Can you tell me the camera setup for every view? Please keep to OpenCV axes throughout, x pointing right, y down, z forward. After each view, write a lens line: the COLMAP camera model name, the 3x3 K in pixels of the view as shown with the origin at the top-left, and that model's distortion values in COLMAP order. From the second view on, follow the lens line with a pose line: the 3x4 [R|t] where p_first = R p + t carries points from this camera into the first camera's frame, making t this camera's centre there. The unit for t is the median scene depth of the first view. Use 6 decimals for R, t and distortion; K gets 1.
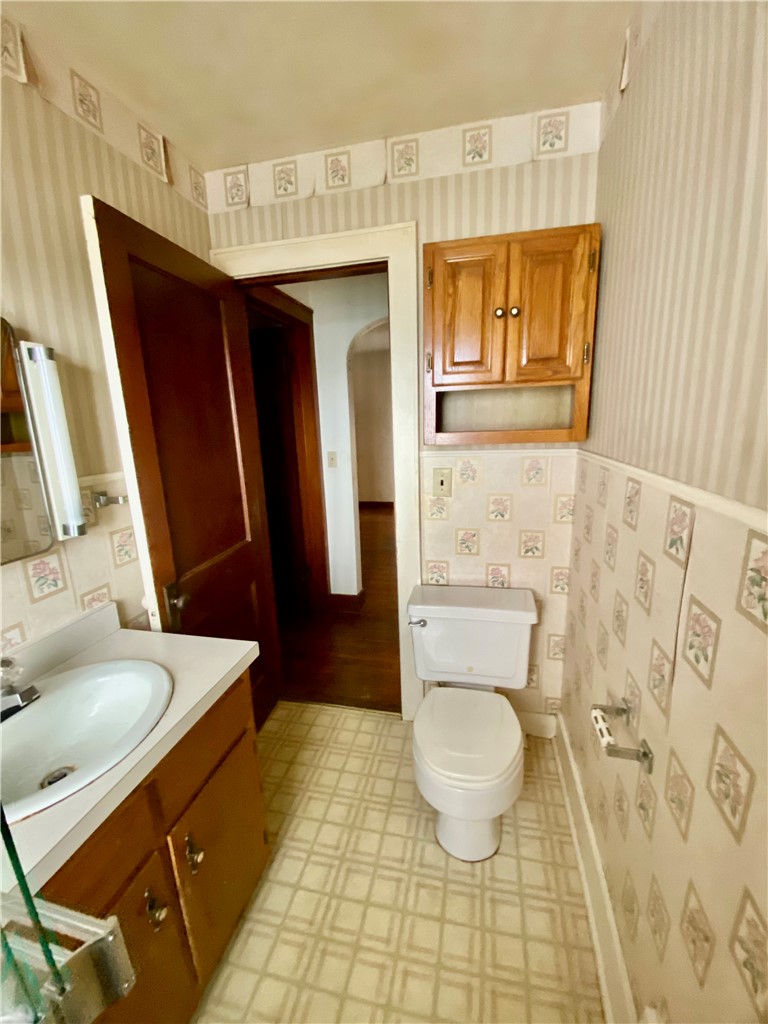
lens RADIAL K [[419.1, 0, 379.7], [0, 419.1, 510.5], [0, 0, 1]] dist [0.020331, -0.022123]
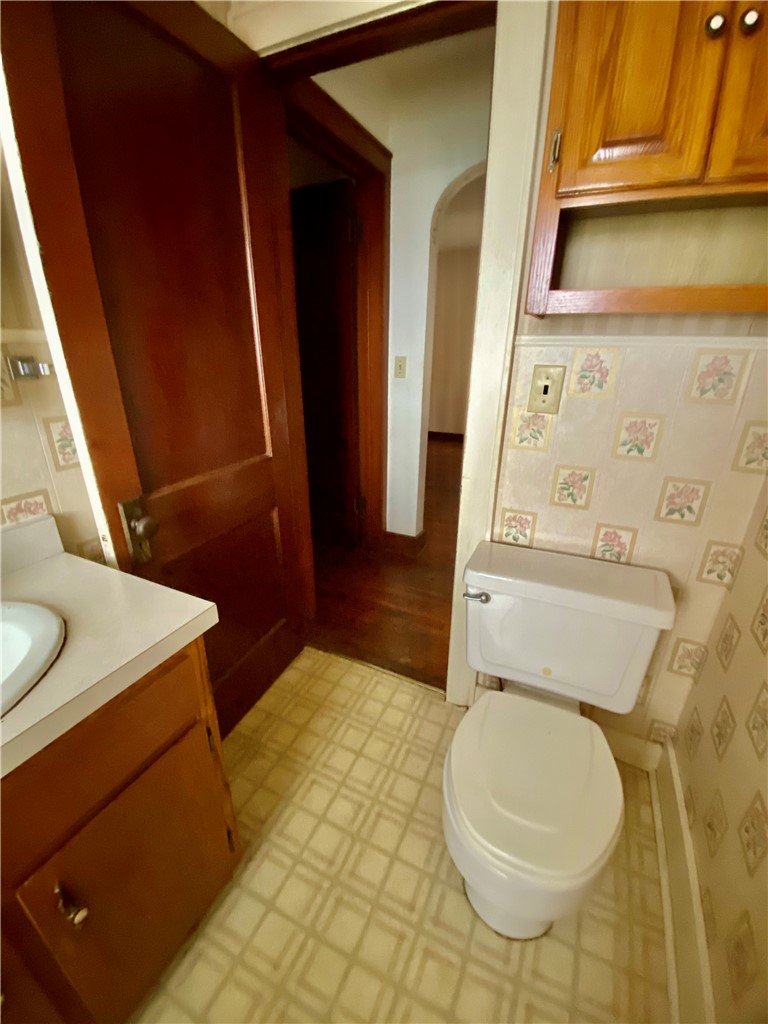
lens RADIAL K [[419.1, 0, 379.7], [0, 419.1, 510.5], [0, 0, 1]] dist [0.020331, -0.022123]
pose [[0.976246, 0.116663, -0.182576, 0.043036], [-0.086242, 0.982262, 0.166506, 0.028653], [0.198763, -0.146805, 0.968990, 0.313215]]
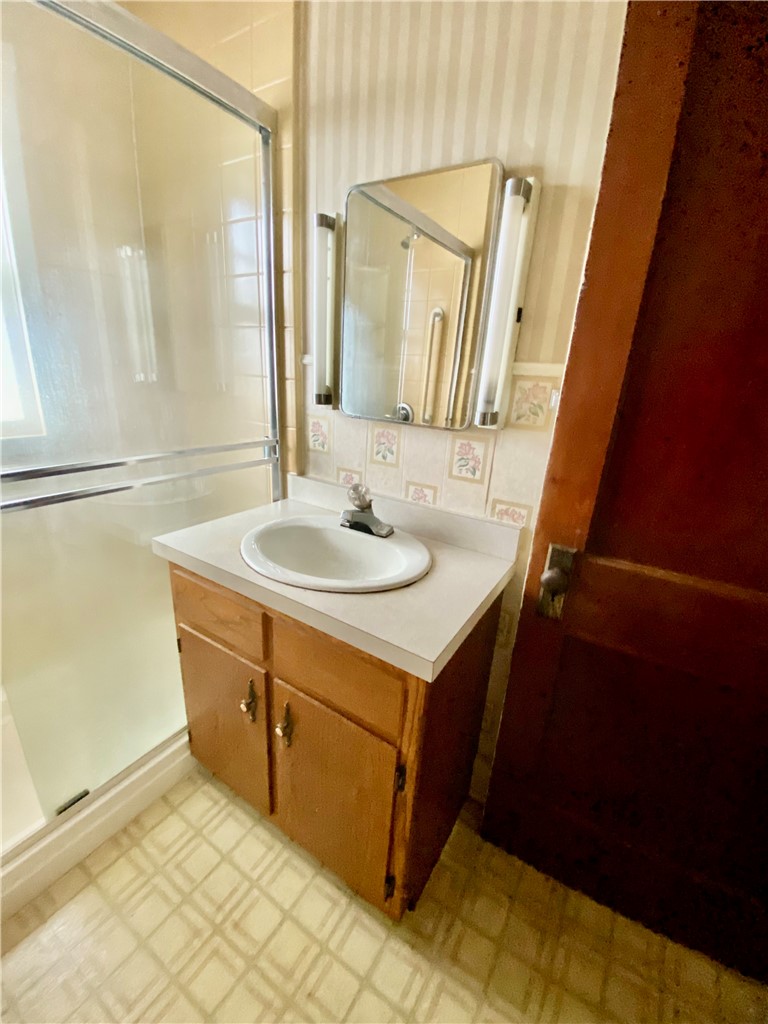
lens RADIAL K [[419.1, 0, 379.7], [0, 419.1, 510.5], [0, 0, 1]] dist [0.020331, -0.022123]
pose [[-0.328309, 0.308514, -0.892767, 0.130574], [-0.247078, 0.884199, 0.396415, -0.052577], [0.911683, 0.350729, -0.214064, 0.702003]]
